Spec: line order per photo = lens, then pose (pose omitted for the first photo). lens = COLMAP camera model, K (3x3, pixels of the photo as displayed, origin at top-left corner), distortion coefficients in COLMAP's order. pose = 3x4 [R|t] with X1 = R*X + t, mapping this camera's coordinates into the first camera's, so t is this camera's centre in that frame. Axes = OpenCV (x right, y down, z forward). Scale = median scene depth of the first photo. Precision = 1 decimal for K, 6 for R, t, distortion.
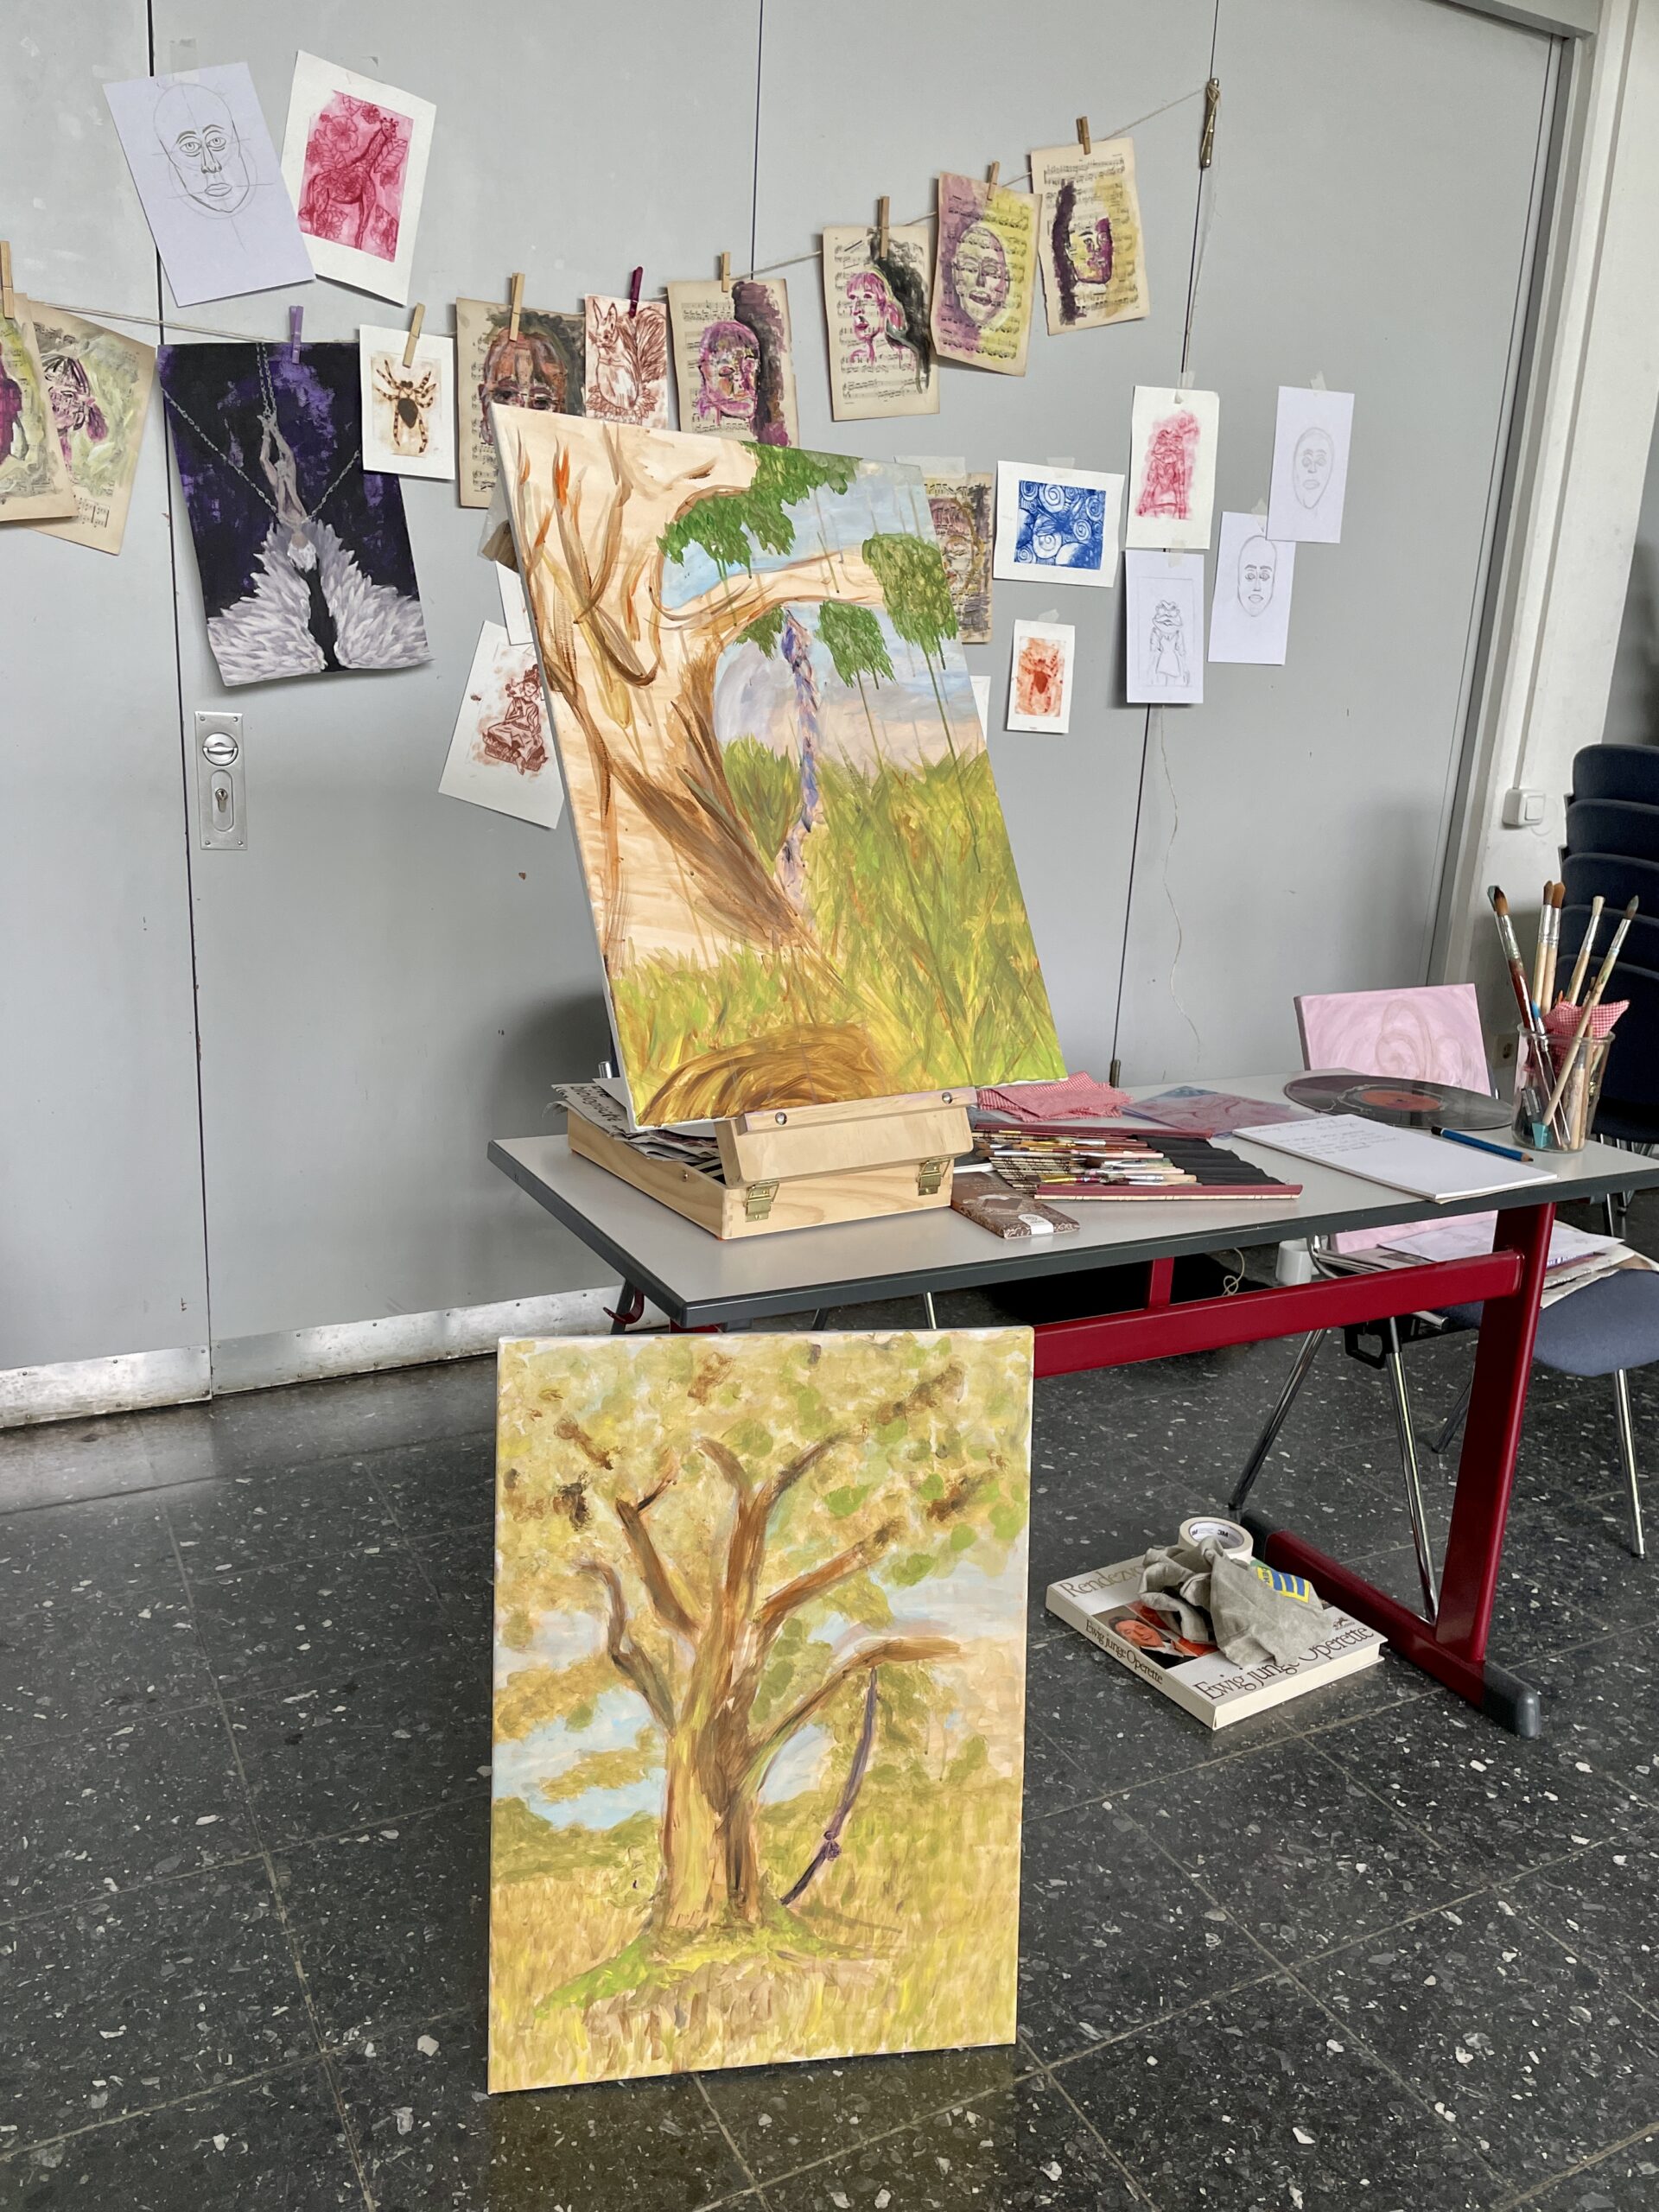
lens RADIAL K [[1675.6, 0, 832.9], [0, 1675.6, 1118.2], [0, 0, 1]] dist [0.055942, -0.062075]
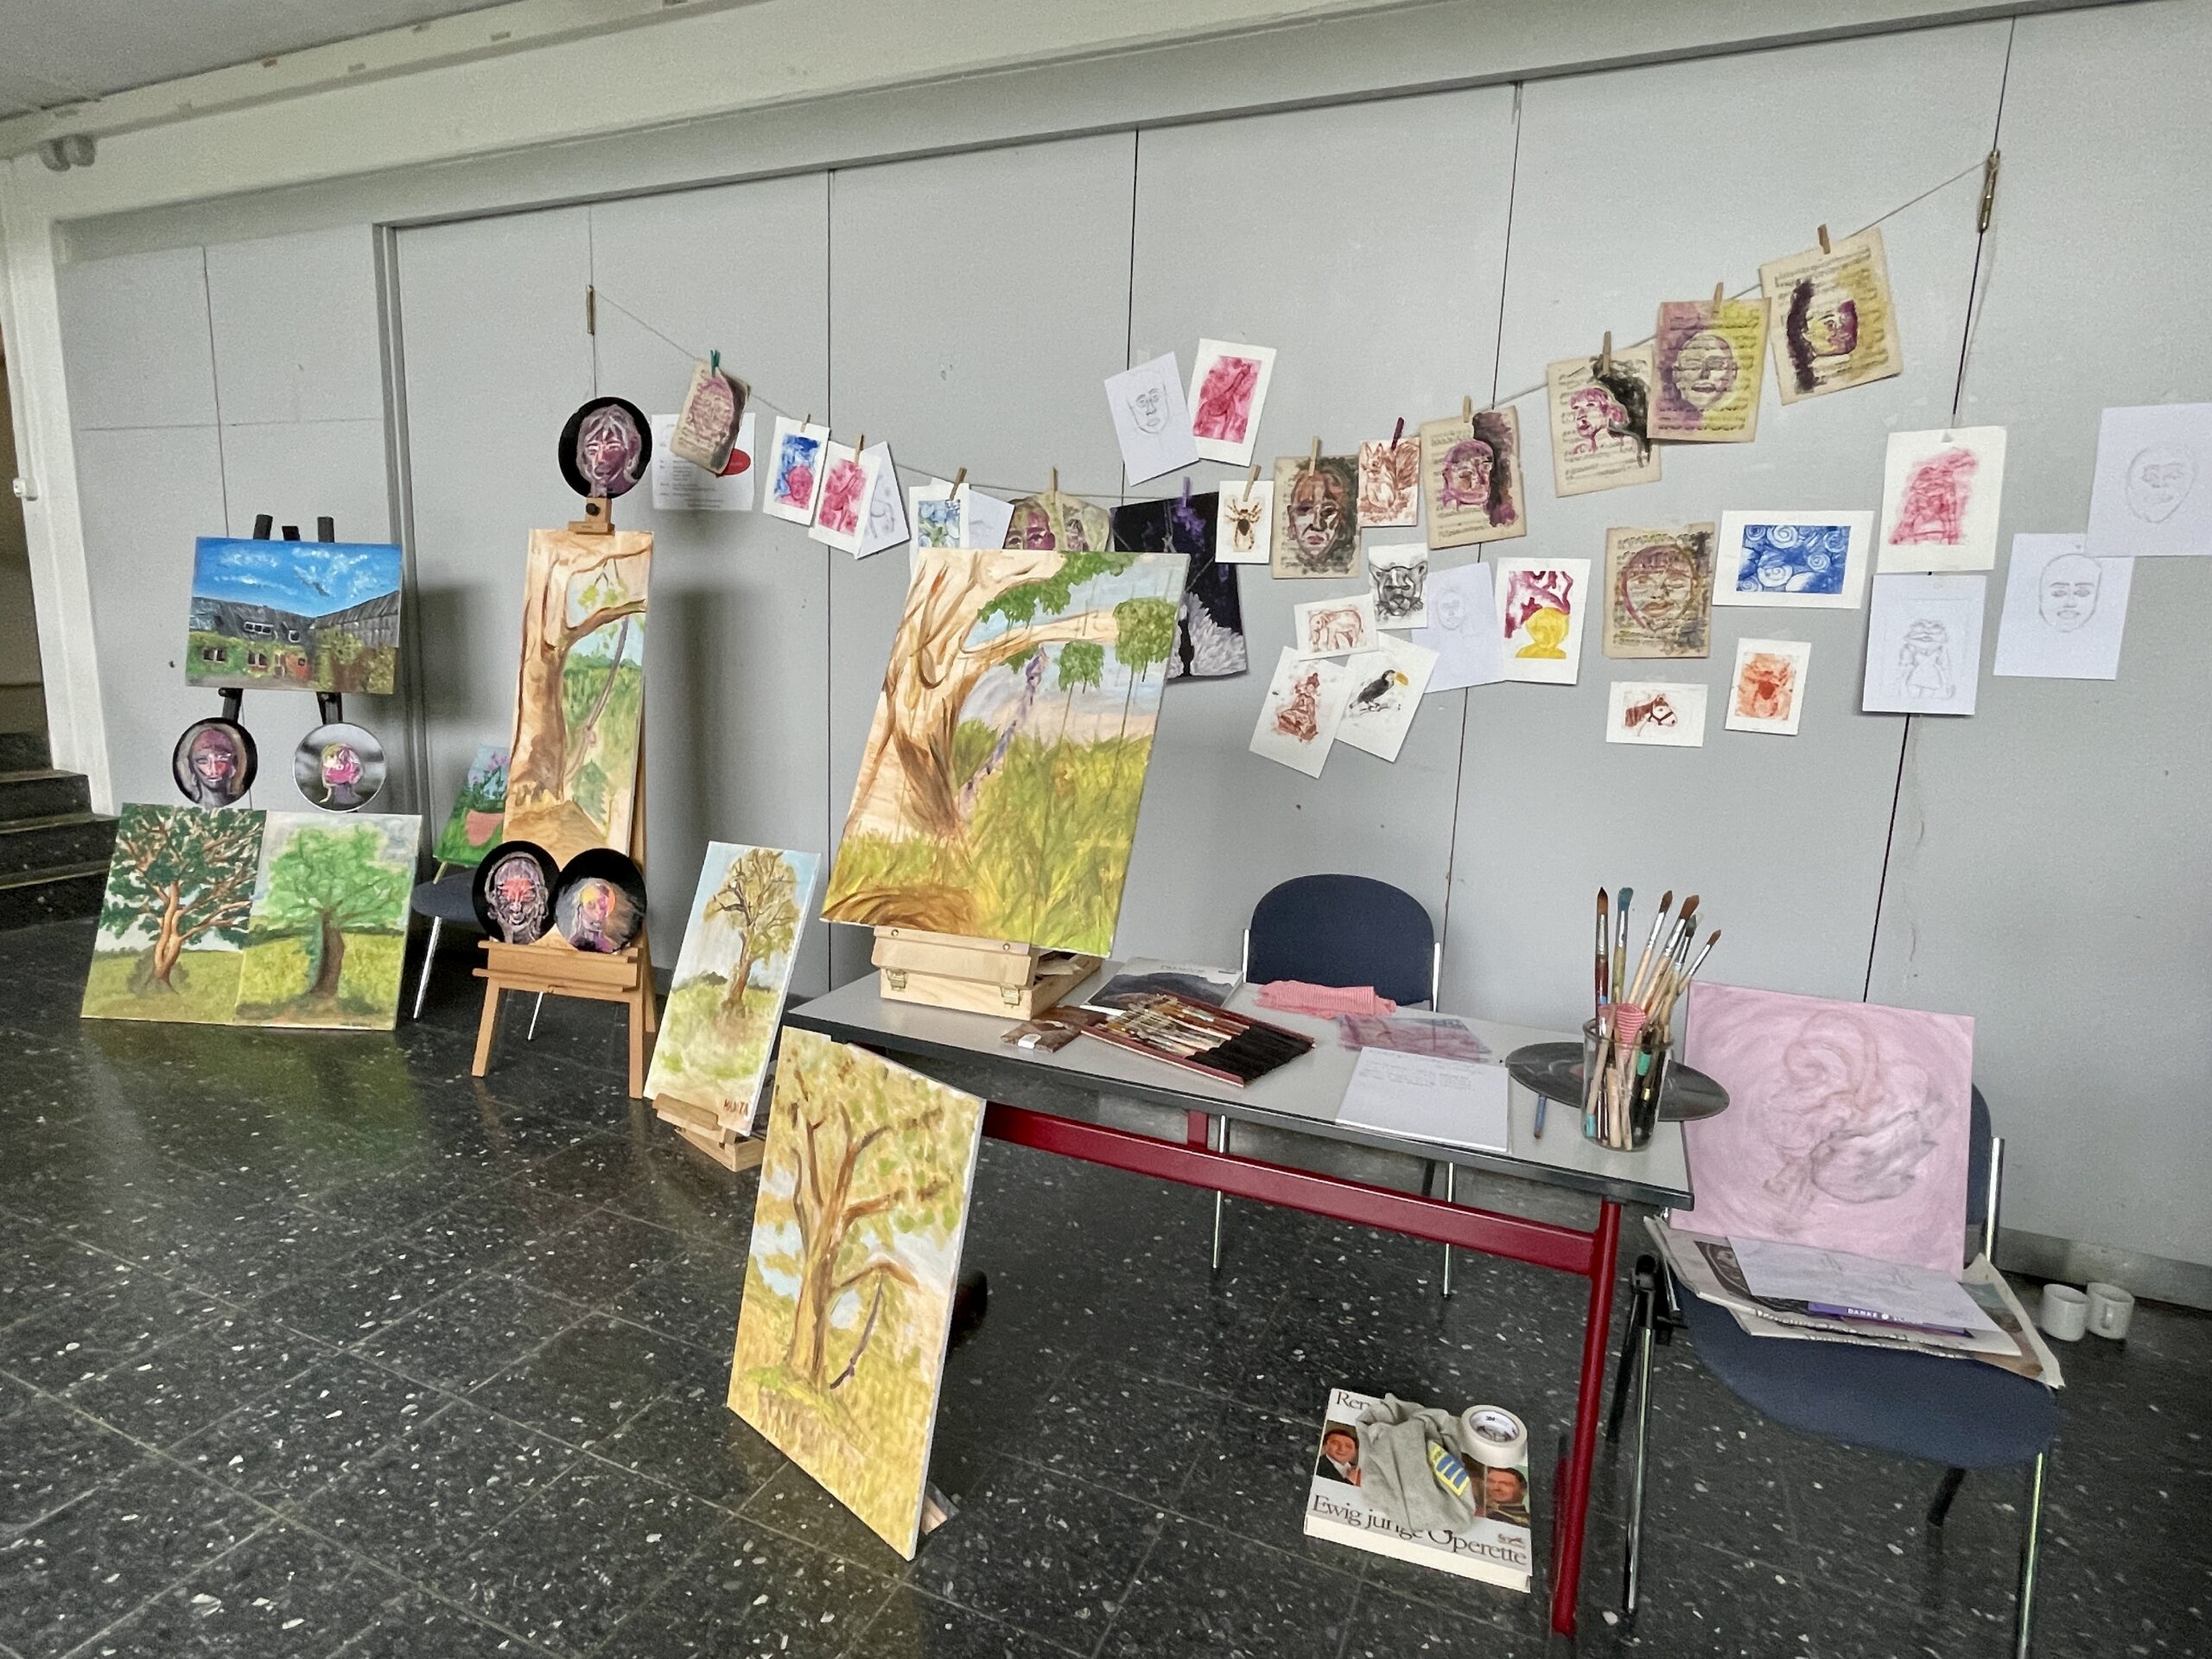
lens RADIAL K [[1176.3, 0, 1105.2], [0, 1176.3, 830.1], [0, 0, 1]] dist [-0.006260, -0.002249]
pose [[0.623891, 0.111818, -0.773470, 0.612204], [-0.205320, 0.978396, -0.024171, -0.070480], [0.754058, 0.173889, 0.633371, 0.221160]]
